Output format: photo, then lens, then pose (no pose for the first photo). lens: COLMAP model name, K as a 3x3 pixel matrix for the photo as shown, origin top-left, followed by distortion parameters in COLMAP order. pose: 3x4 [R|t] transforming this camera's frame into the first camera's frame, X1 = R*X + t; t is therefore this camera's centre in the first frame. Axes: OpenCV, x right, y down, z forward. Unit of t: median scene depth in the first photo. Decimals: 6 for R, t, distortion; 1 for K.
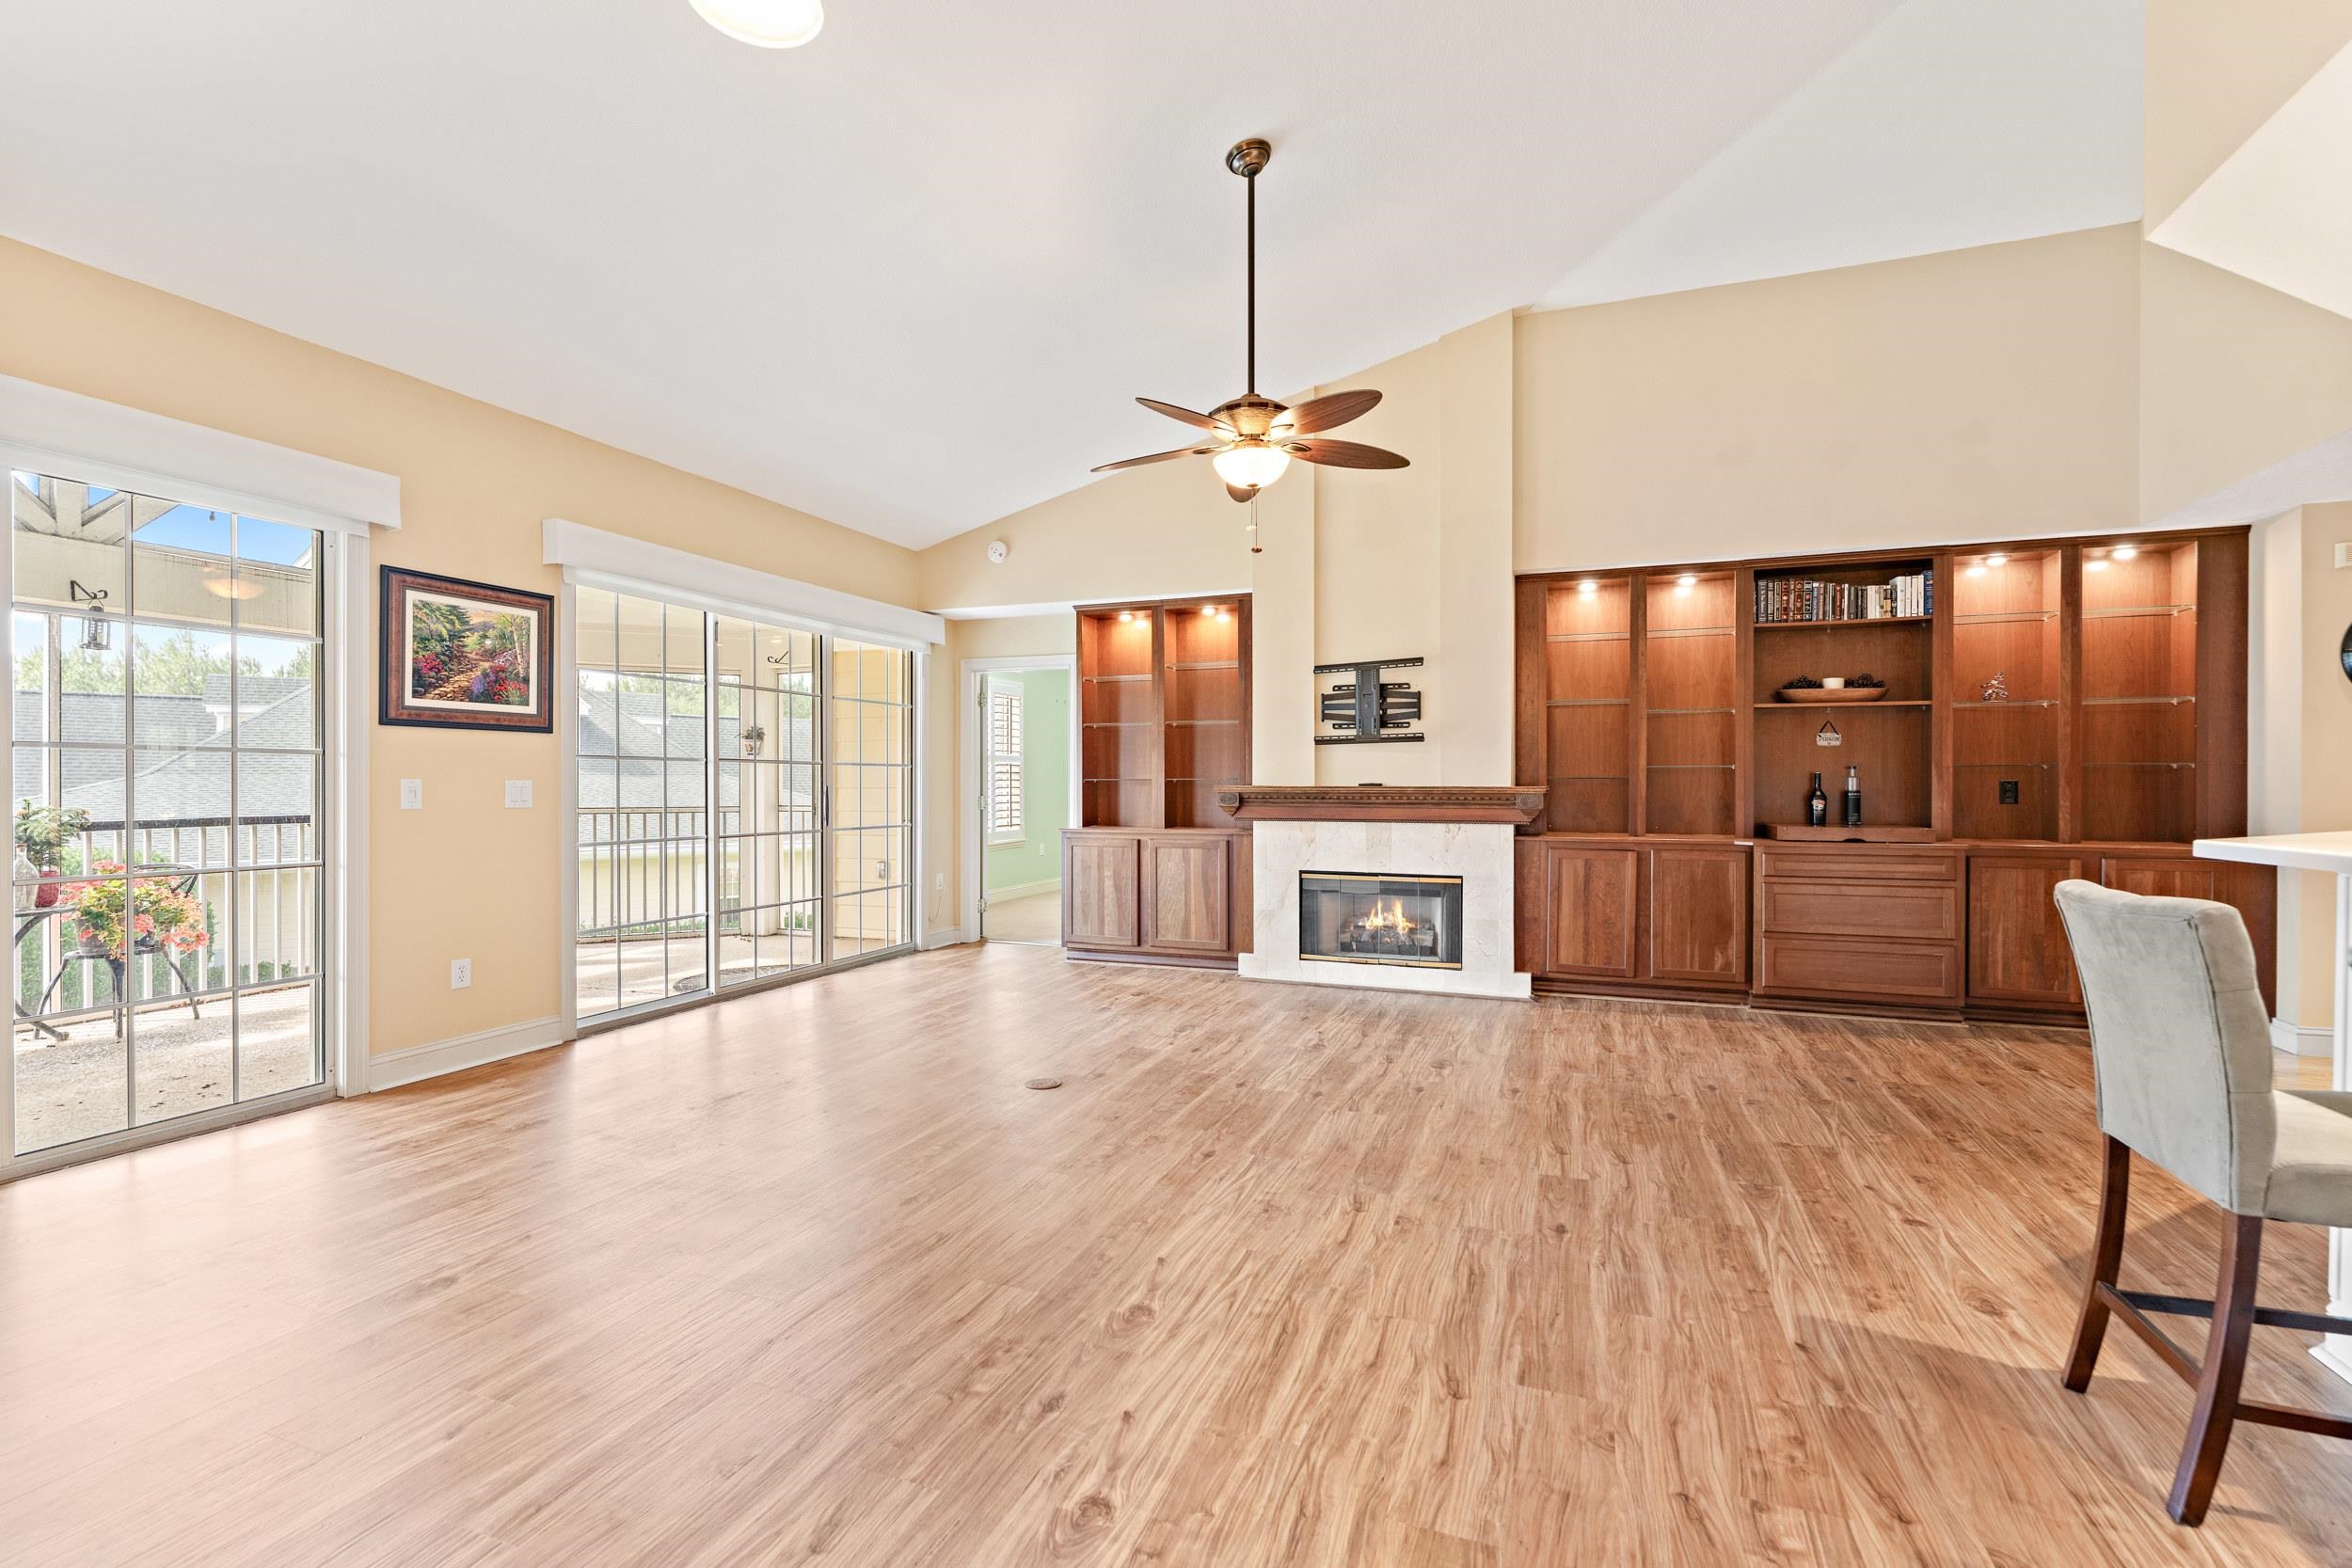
lens RADIAL K [[1036.4, 0, 1188.2], [0, 1036.4, 785.7], [0, 0, 1]] dist [-0.001412, 0.000657]
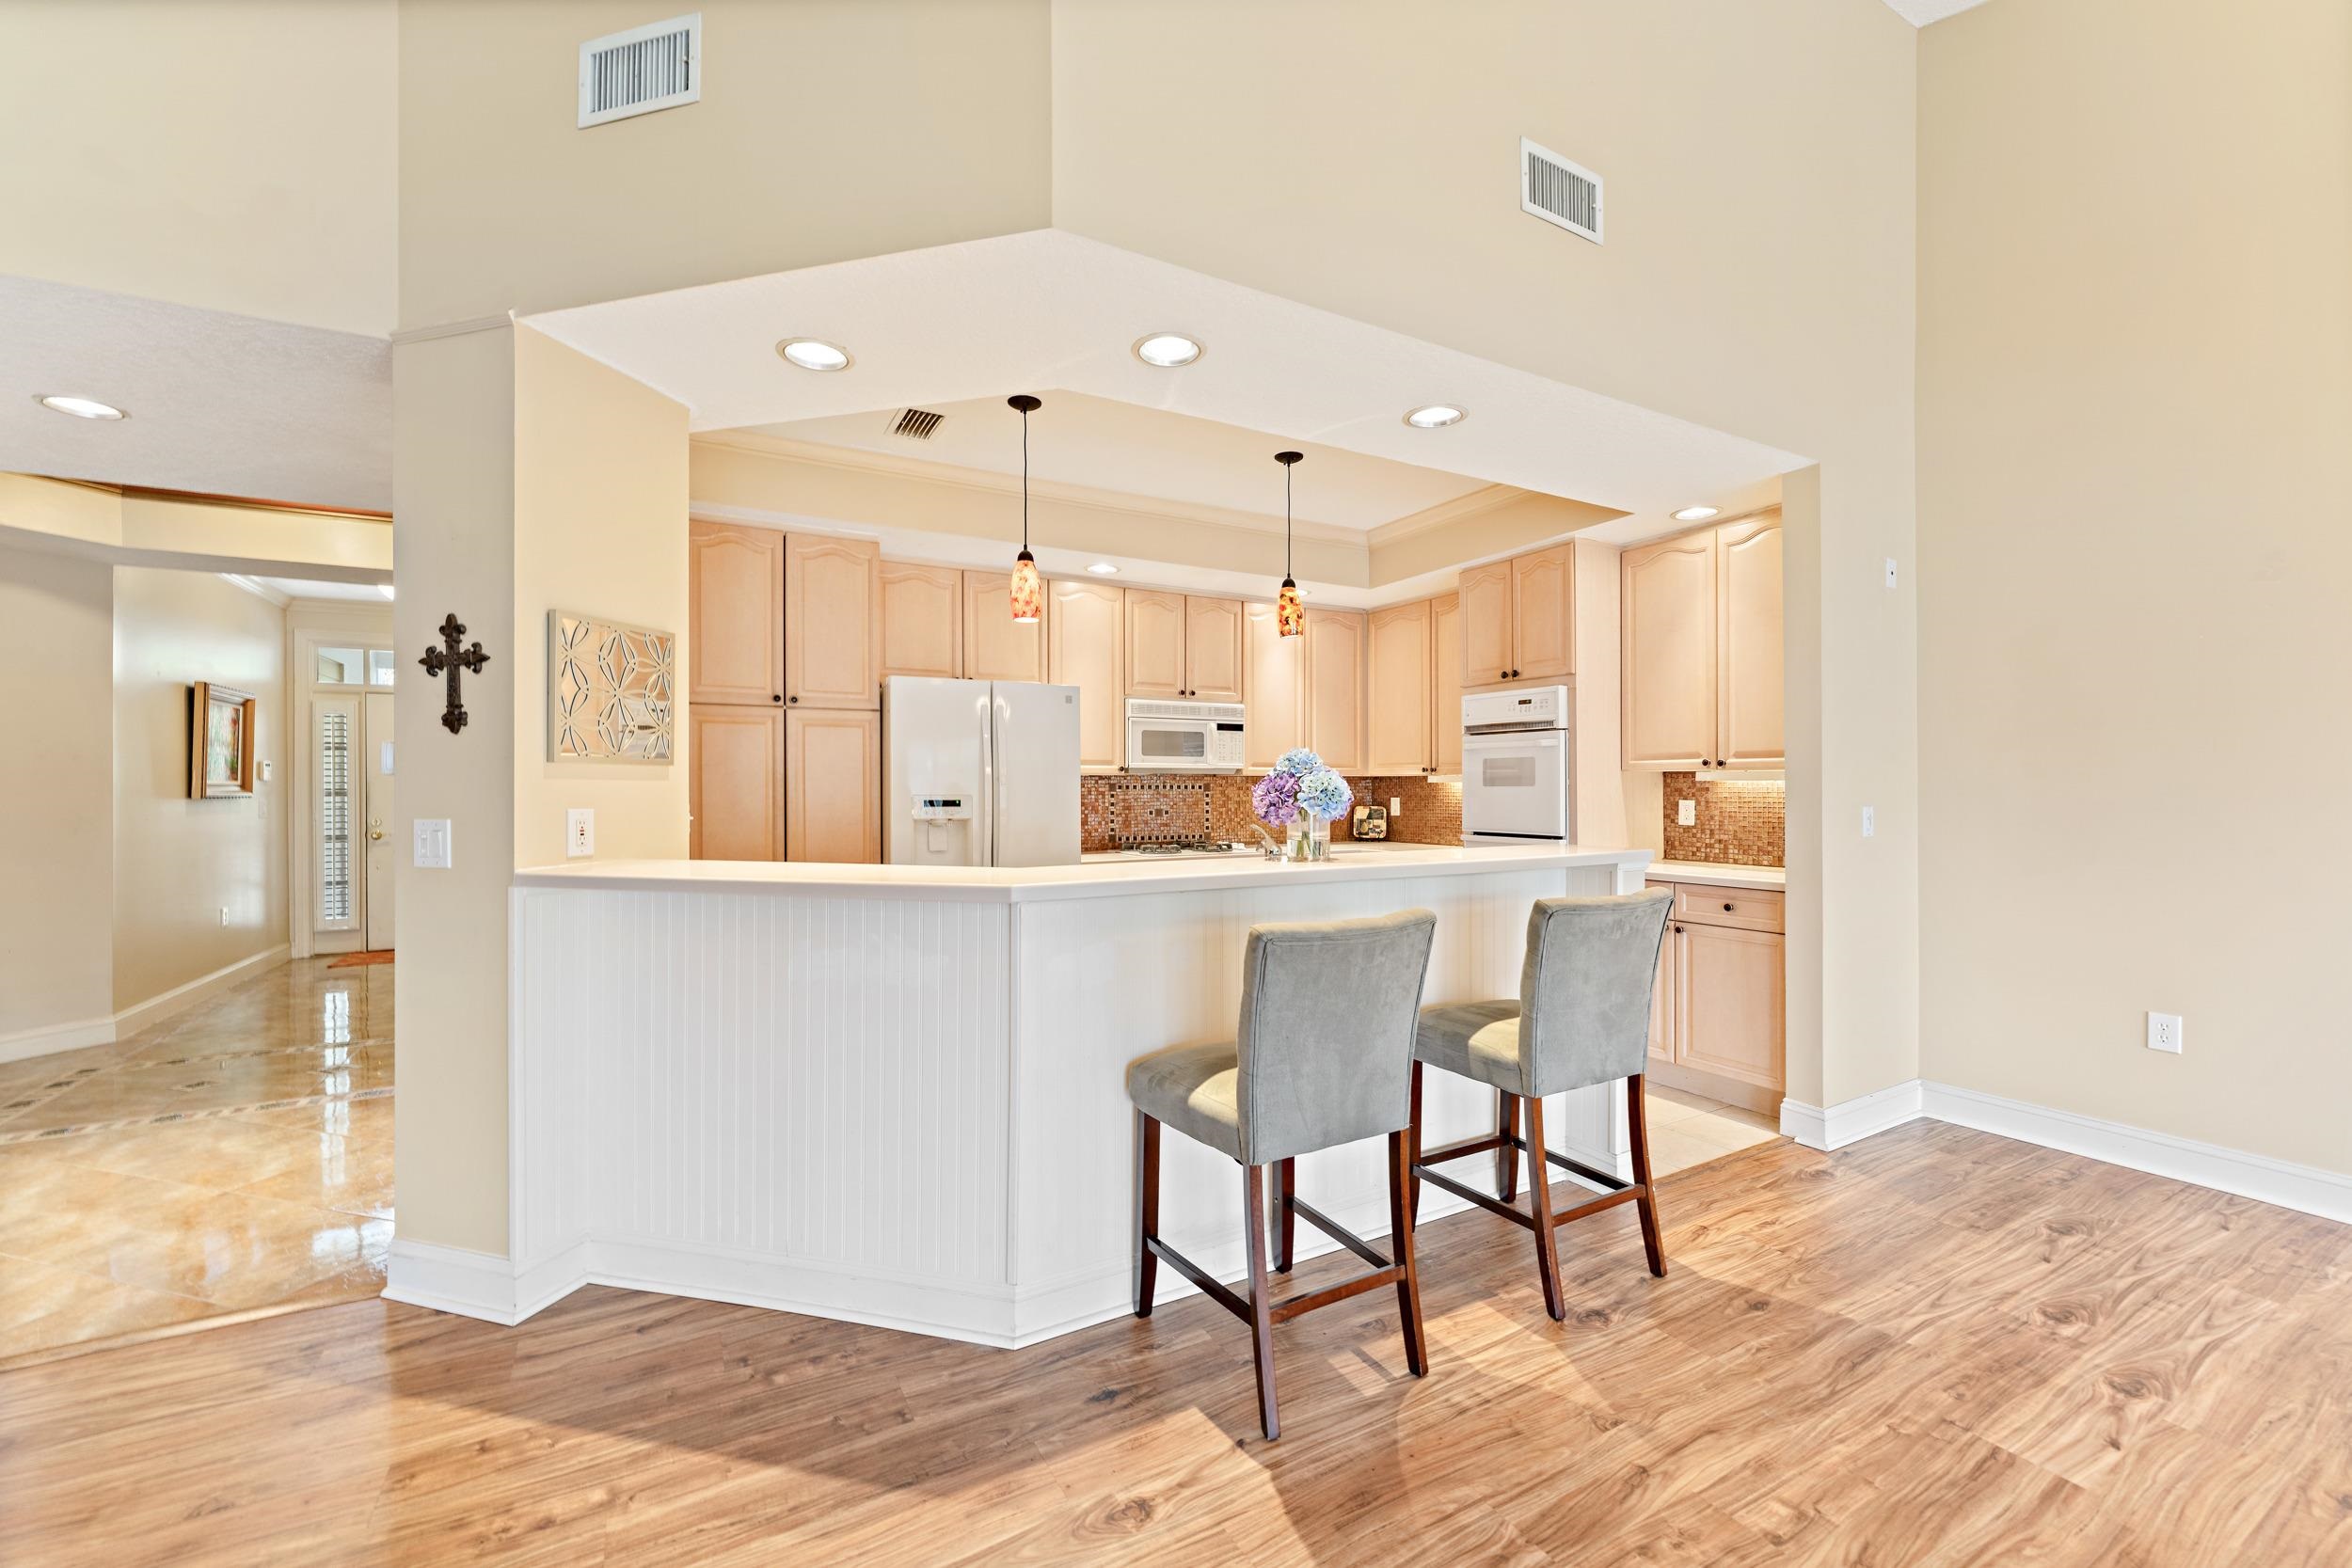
lens RADIAL K [[947.5, 0, 1184.0], [0, 947.5, 787.1], [0, 0, 1]] dist [-0.002127, -0.000179]
pose [[-0.768003, 0.001396, 0.640445, 0.158710], [0.003005, 0.999994, 0.001424, -0.019912], [-0.640439, 0.003018, -0.768003, 0.826957]]
